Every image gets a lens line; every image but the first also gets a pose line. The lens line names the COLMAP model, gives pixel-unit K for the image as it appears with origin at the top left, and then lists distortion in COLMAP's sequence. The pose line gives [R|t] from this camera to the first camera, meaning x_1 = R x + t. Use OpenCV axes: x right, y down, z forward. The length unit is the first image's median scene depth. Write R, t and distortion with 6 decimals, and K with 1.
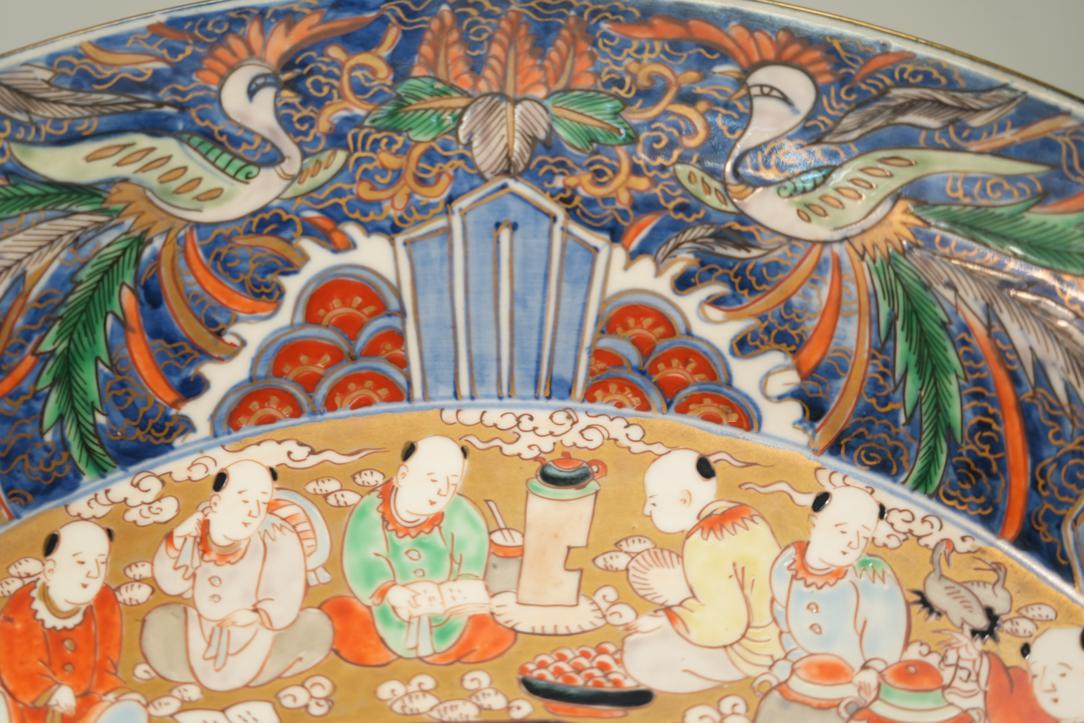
lens RADIAL K [[3125.6, 0, 544.6], [0, 3125.6, 361.0], [0, 0, 1]] dist [0.065834, 0.000000]
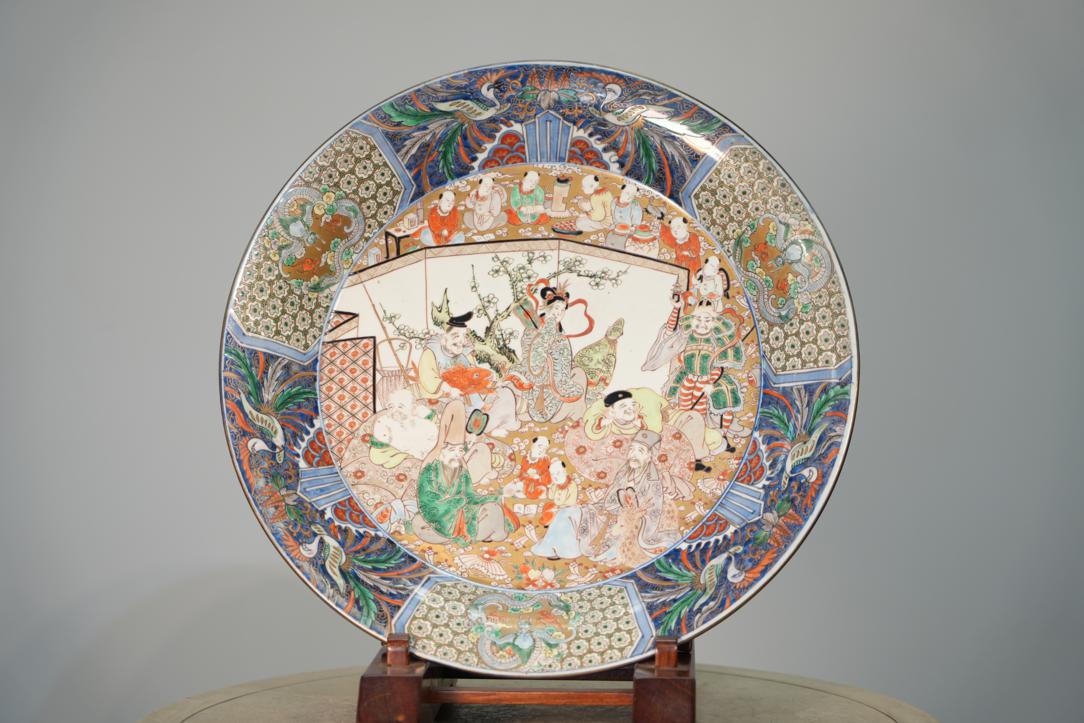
lens RADIAL K [[1883.0, 0, 543.4], [0, 1883.0, 363.7], [0, 0, 1]] dist [-0.074509, 0.000000]
pose [[0.999059, 0.007617, -0.042691, 0.091318], [-0.001019, 0.988303, 0.152501, -0.106697], [0.043353, -0.152314, 0.987381, -1.550662]]
